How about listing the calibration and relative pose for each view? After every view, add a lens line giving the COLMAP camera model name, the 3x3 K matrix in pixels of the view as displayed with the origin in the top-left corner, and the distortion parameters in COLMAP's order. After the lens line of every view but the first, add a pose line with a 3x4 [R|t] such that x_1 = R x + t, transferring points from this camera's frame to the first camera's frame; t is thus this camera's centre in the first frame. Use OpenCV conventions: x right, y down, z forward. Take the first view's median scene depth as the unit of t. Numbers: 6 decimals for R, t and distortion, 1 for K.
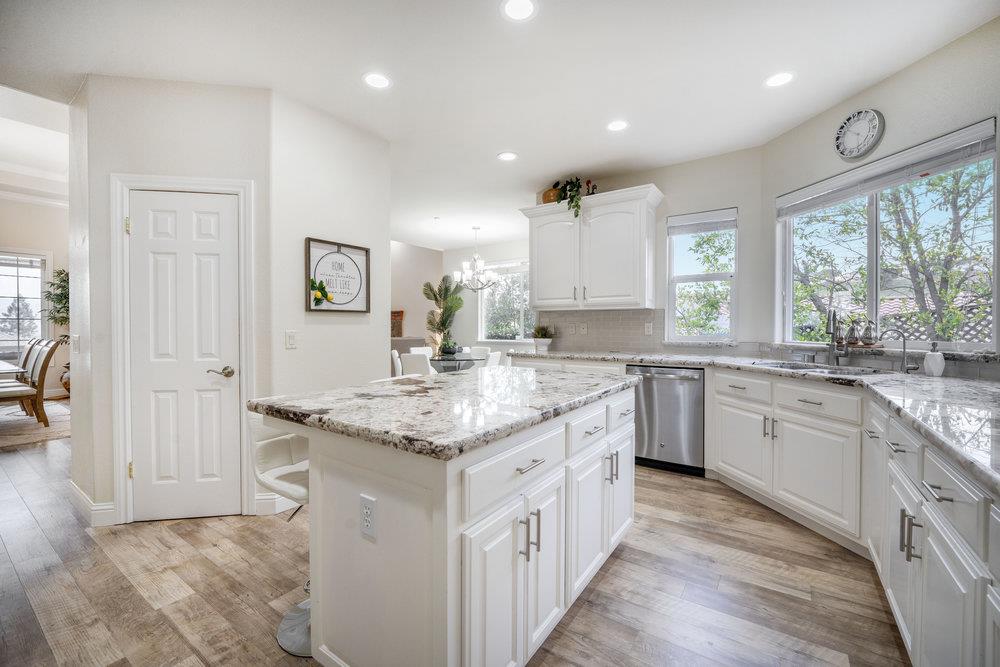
lens RADIAL K [[411.4, 0, 501.9], [0, 411.4, 328.3], [0, 0, 1]] dist [-0.005158, -0.000874]
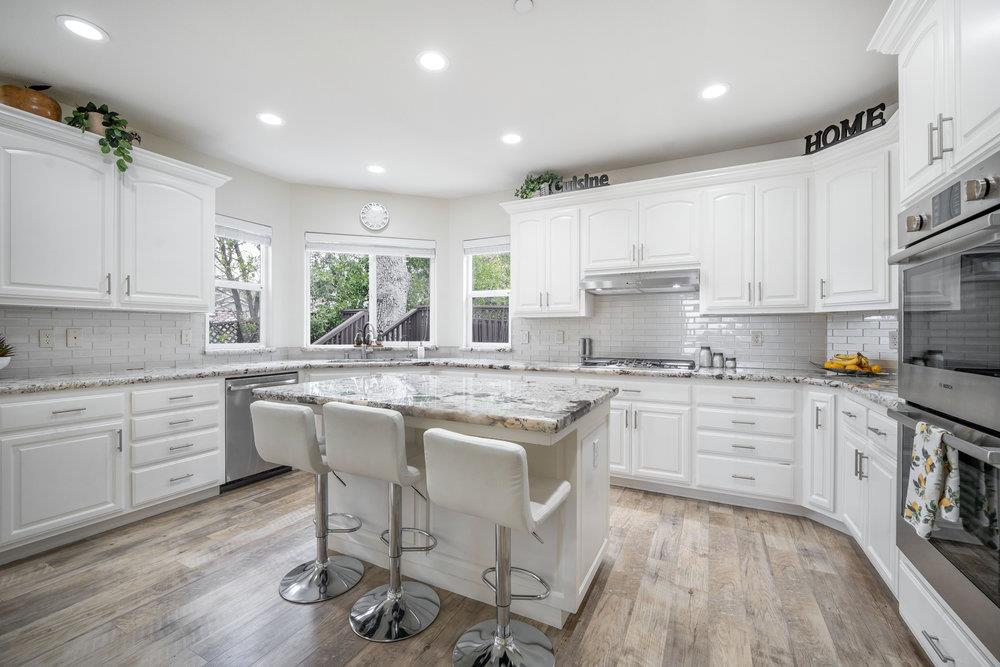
lens RADIAL K [[411.4, 0, 498.6], [0, 411.4, 334.1], [0, 0, 1]] dist [-0.005158, -0.000874]
pose [[-0.112779, 0.000558, 0.993620, -0.632949], [0.006475, 0.999979, 0.000173, -0.001461], [-0.993599, 0.006453, -0.112780, 0.538704]]
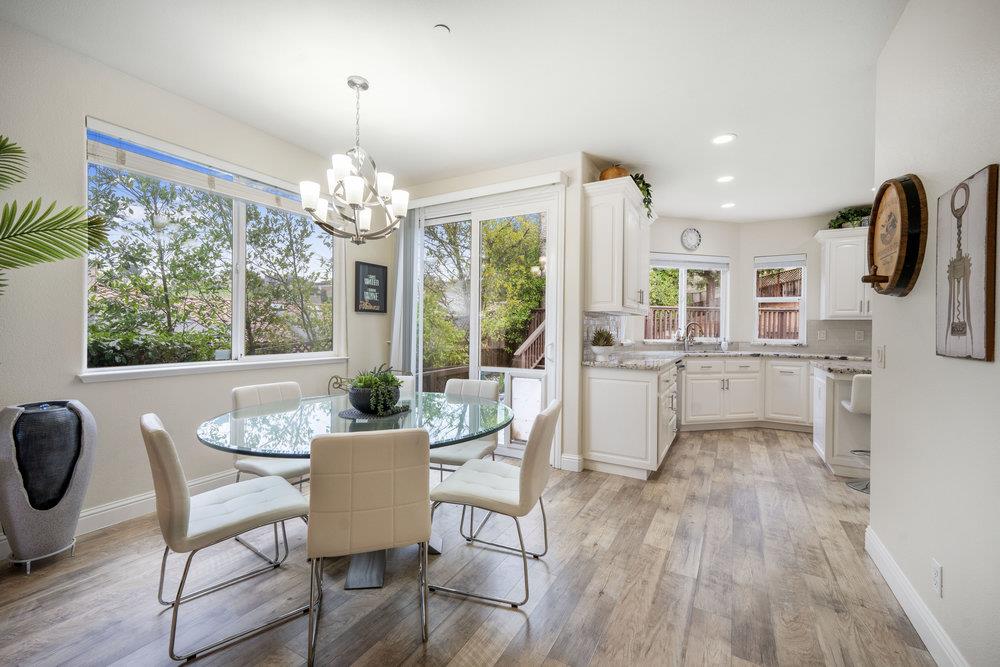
lens RADIAL K [[411.4, 0, 497.5], [0, 411.4, 331.3], [0, 0, 1]] dist [-0.005158, -0.000874]
pose [[-0.070454, -0.008083, 0.997482, -0.882291], [-0.006739, 0.999948, 0.007627, -0.010927], [-0.997492, -0.006185, -0.070505, 1.642356]]
